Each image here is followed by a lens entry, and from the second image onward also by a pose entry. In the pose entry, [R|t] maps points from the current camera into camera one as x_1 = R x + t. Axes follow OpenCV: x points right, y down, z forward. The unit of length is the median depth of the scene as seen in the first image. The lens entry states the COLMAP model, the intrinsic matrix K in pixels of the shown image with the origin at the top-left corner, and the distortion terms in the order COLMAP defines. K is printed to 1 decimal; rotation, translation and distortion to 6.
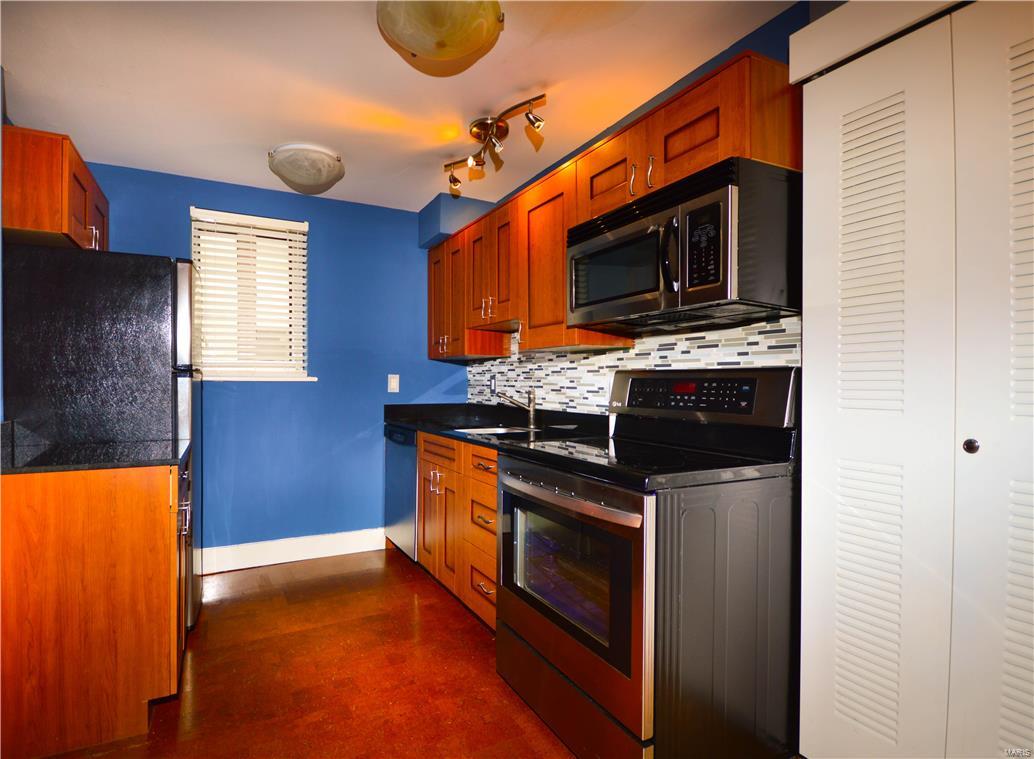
lens RADIAL K [[503.6, 0, 456.8], [0, 503.6, 383.0], [0, 0, 1]] dist [0.000924, 0.000092]
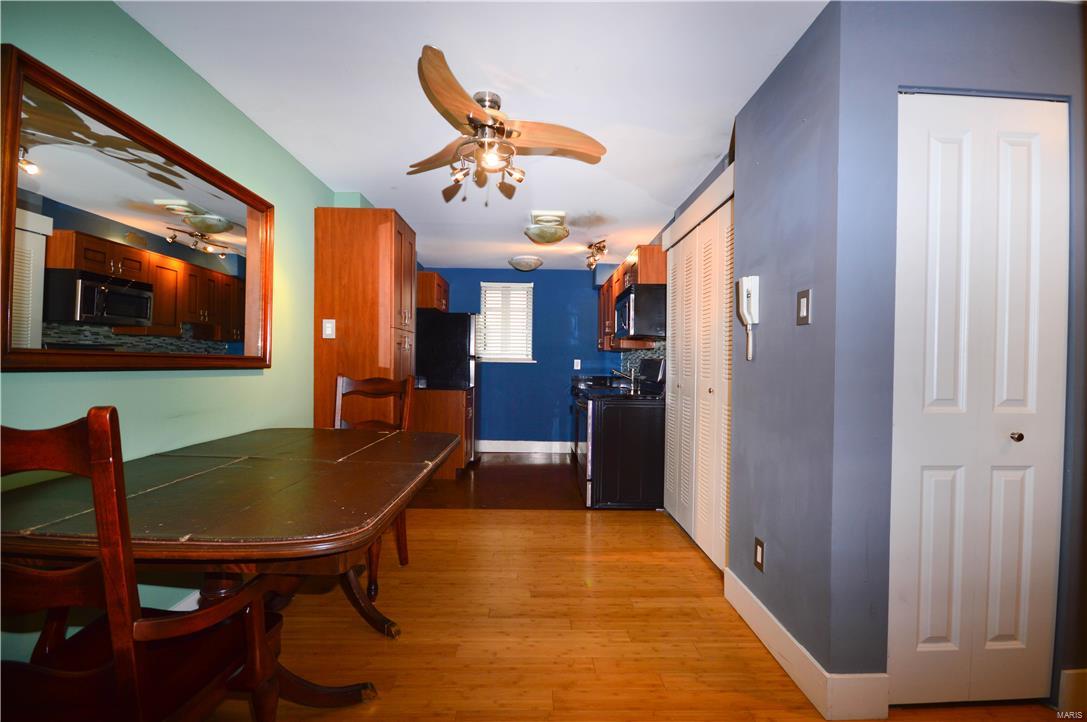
lens RADIAL K [[482.0, 0, 543.5], [0, 482.0, 361.0], [0, 0, 1]] dist [0.001376, -0.000066]
pose [[0.912912, 0.009568, -0.408044, 0.914257], [-0.013428, 0.999888, -0.006598, 0.003718], [0.407935, 0.011503, 0.912938, -1.256733]]
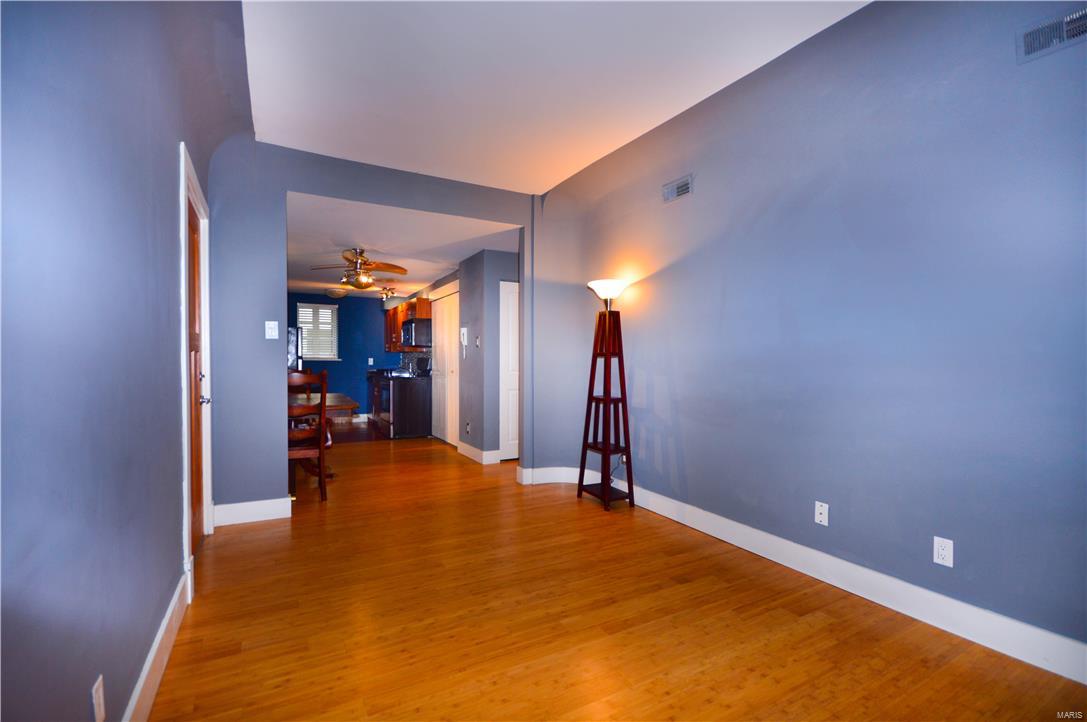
lens RADIAL K [[482.0, 0, 543.5], [0, 482.0, 361.0], [0, 0, 1]] dist [0.001376, -0.000066]
pose [[0.997683, -0.000925, 0.068023, 1.197818], [0.000995, 0.999999, -0.000987, 0.005578], [-0.068022, 0.001052, 0.997683, -3.173871]]
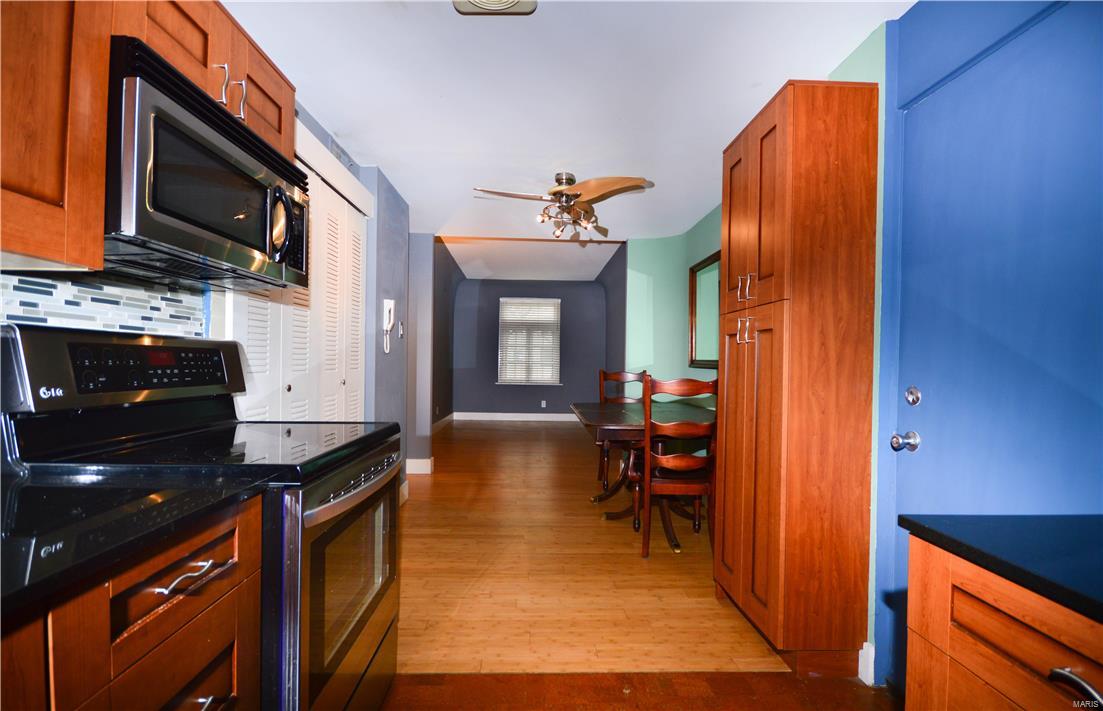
lens RADIAL K [[492.7, 0, 551.5], [0, 492.7, 355.5], [0, 0, 1]] dist [-0.001638, -0.000015]
pose [[-0.918015, -0.009966, 0.396421, -0.382448], [-0.014674, 0.999853, -0.008845, 0.002354], [-0.396275, -0.013937, -0.918026, 1.426586]]
